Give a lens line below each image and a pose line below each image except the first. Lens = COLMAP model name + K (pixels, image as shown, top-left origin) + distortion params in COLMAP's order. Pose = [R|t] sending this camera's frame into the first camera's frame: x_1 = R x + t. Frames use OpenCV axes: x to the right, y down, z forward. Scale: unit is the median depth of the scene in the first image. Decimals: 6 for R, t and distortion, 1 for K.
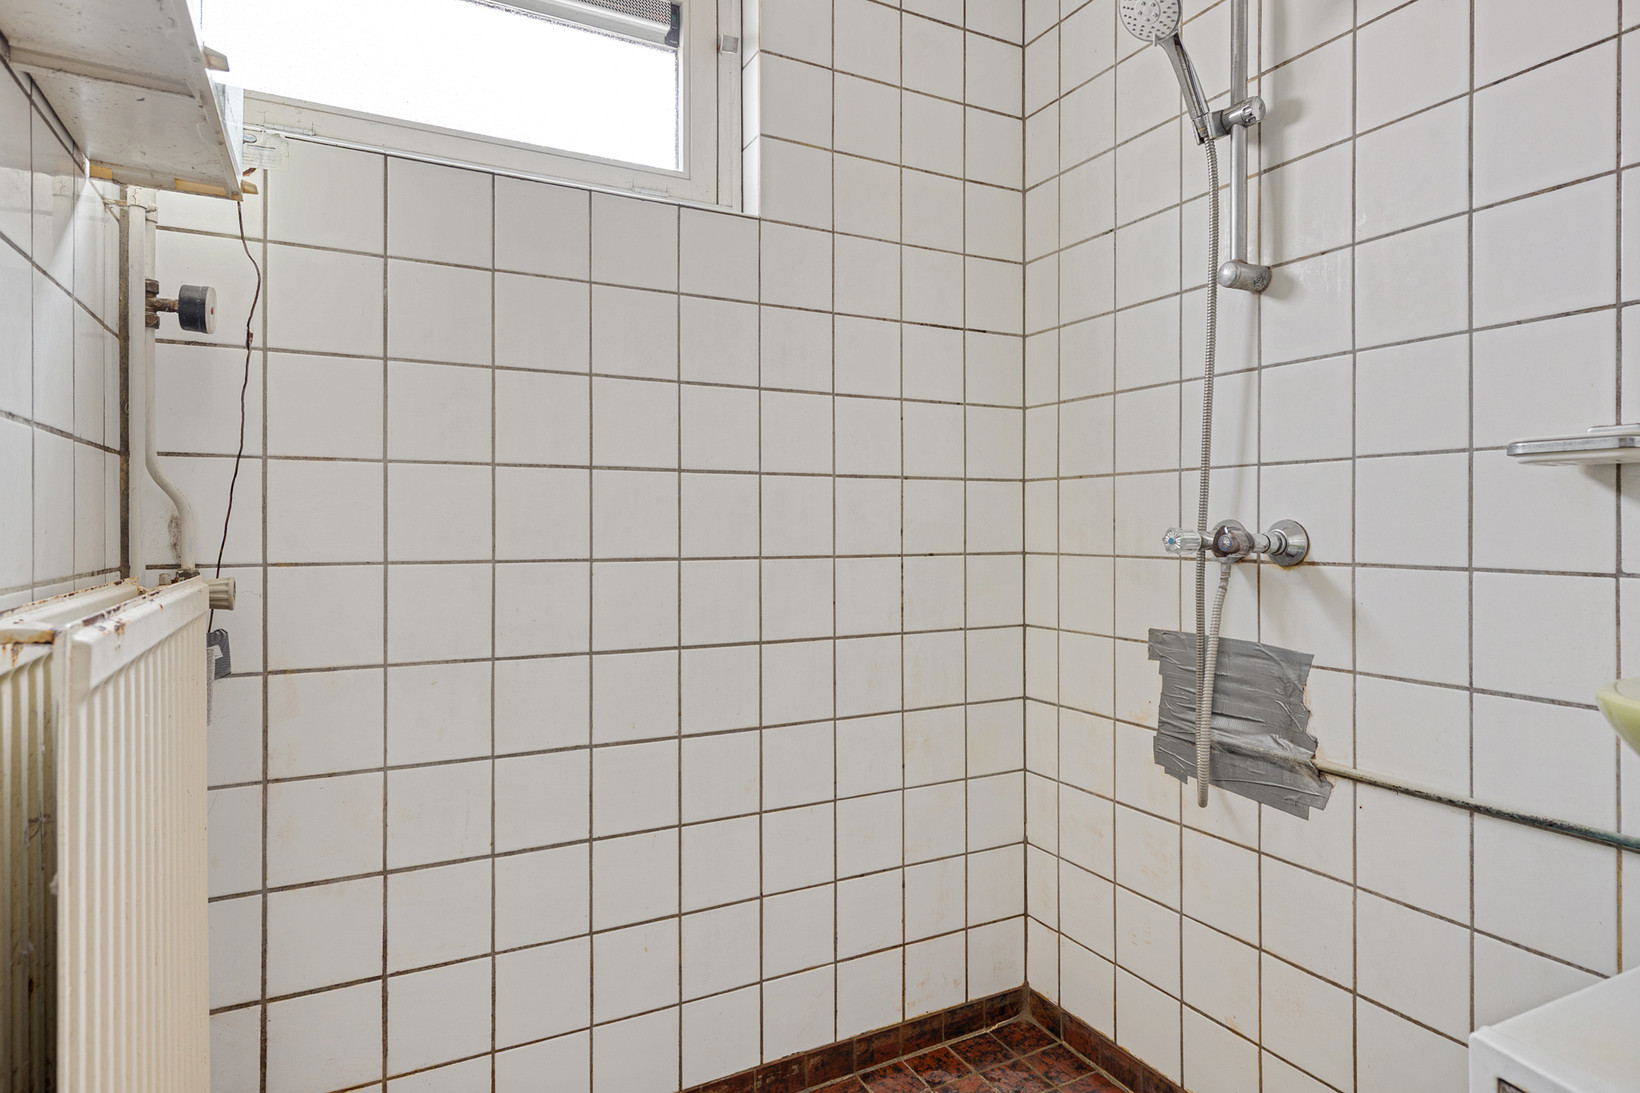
lens RADIAL K [[915.1, 0, 817.1], [0, 915.1, 527.7], [0, 0, 1]] dist [0.003595, -0.000974]
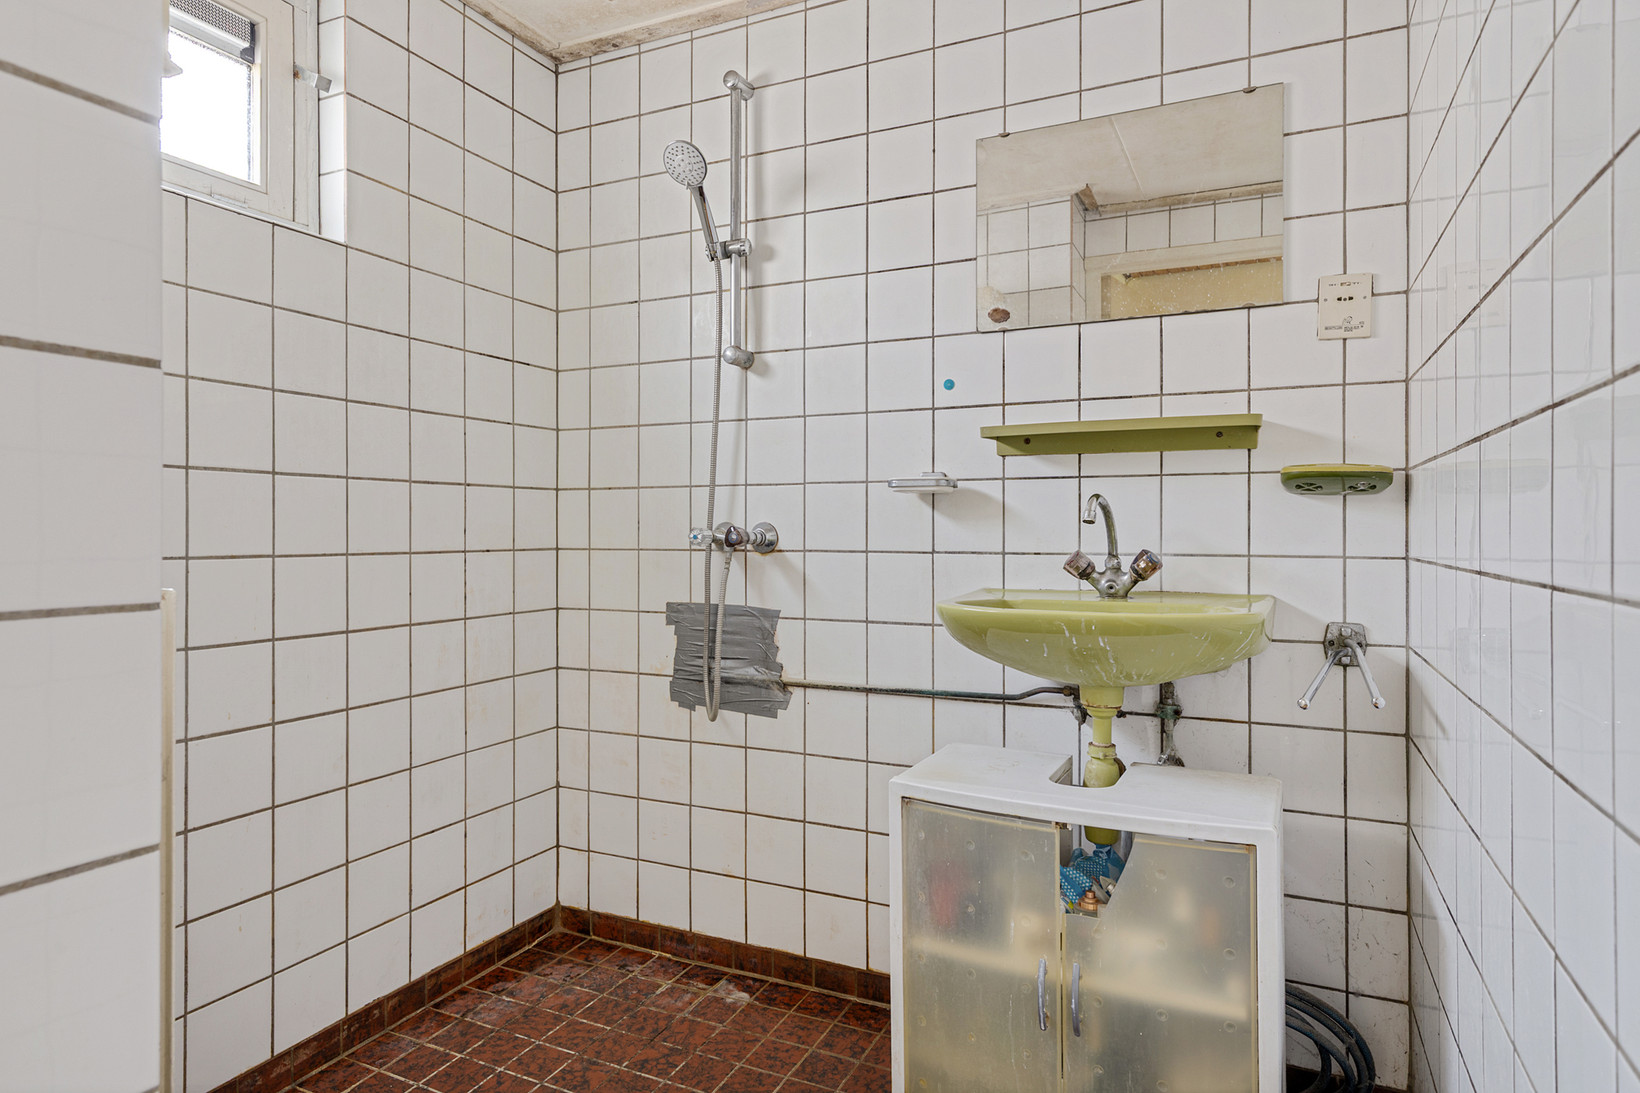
lens RADIAL K [[948.1, 0, 822.3], [0, 948.1, 535.6], [0, 0, 1]] dist [0.002304, 0.000347]
pose [[0.796524, -0.002579, 0.604601, -0.302069], [0.000292, 0.999992, 0.003881, 0.006054], [-0.604606, -0.002914, 0.796519, -0.257380]]
